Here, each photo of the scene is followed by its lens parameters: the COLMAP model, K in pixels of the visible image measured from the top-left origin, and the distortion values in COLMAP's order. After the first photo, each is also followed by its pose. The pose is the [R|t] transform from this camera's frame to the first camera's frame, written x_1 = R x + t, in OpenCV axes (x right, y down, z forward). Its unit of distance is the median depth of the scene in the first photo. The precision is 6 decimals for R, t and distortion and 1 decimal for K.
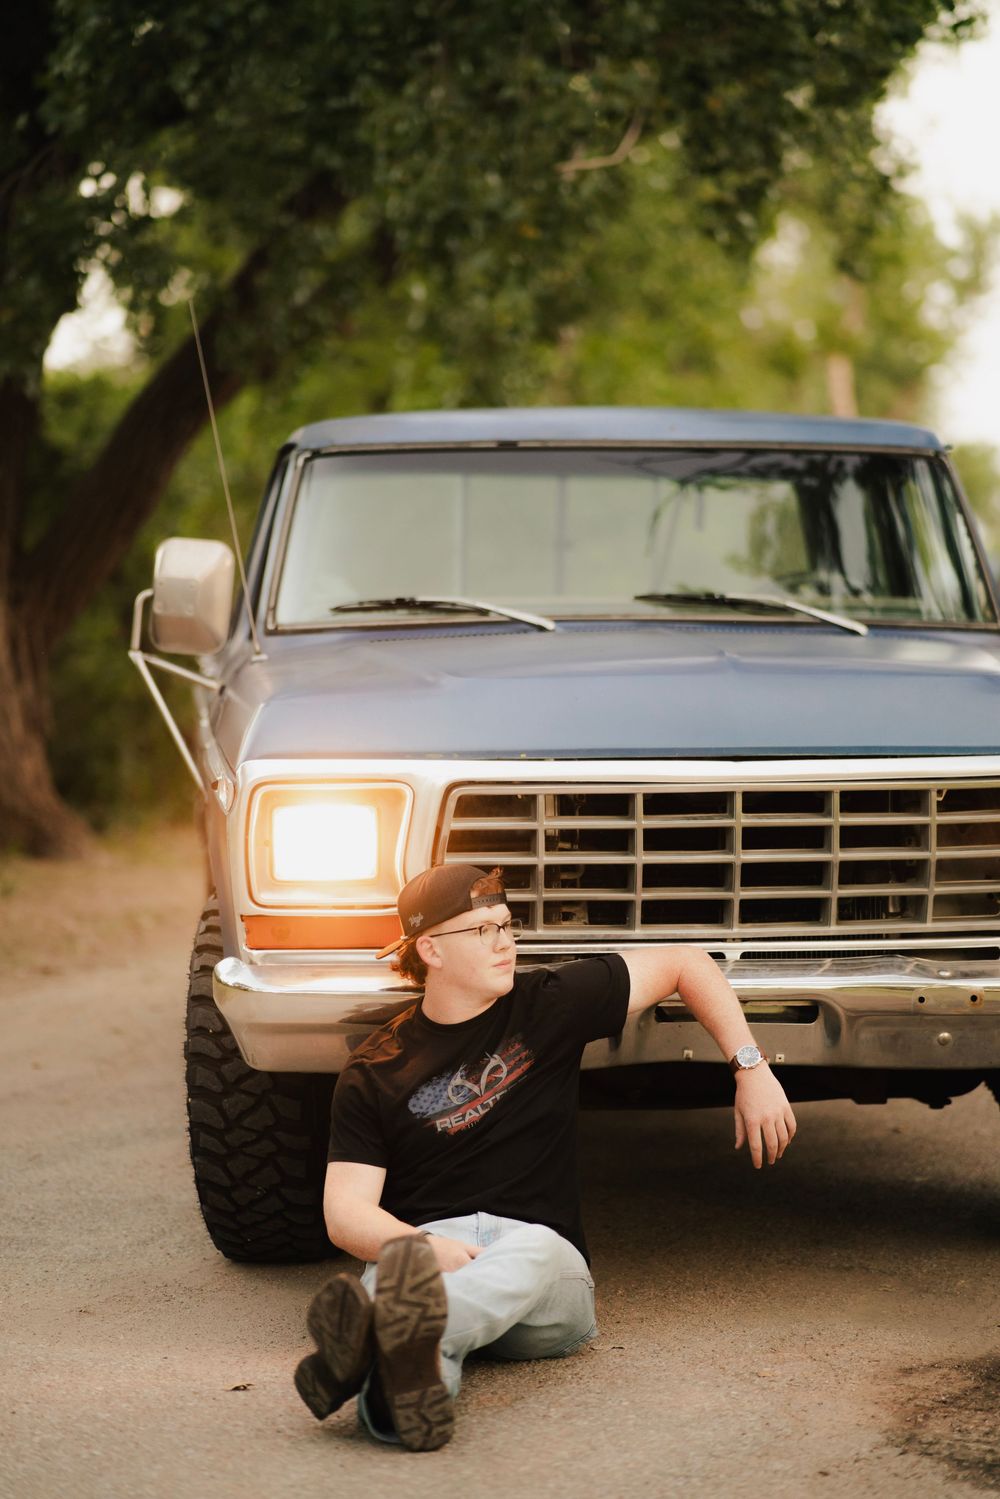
lens RADIAL K [[3532.5, 0, 500.0], [0, 3532.5, 749.5], [0, 0, 1]] dist [0.062093, 0.017143]
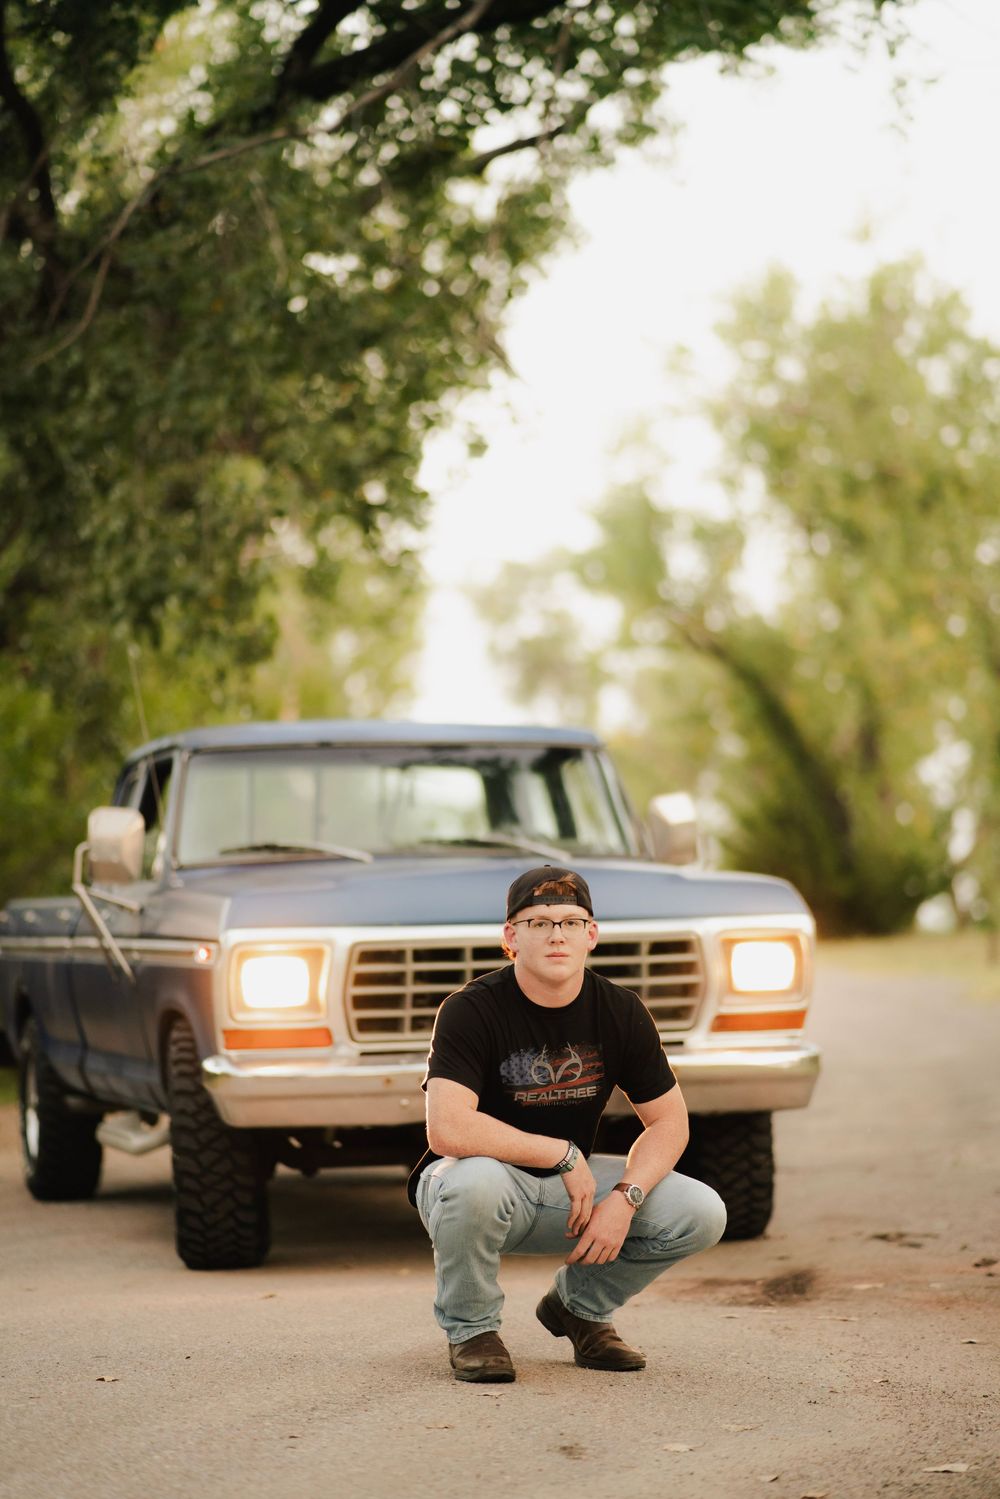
lens RADIAL K [[3532.5, 0, 500.0], [0, 3532.5, 749.5], [0, 0, 1]] dist [0.062093, 0.017143]
pose [[0.983464, -0.012373, 0.180679, -0.225937], [0.031103, 0.994380, -0.101203, 0.082368], [-0.178411, 0.105149, 0.978322, -0.566620]]
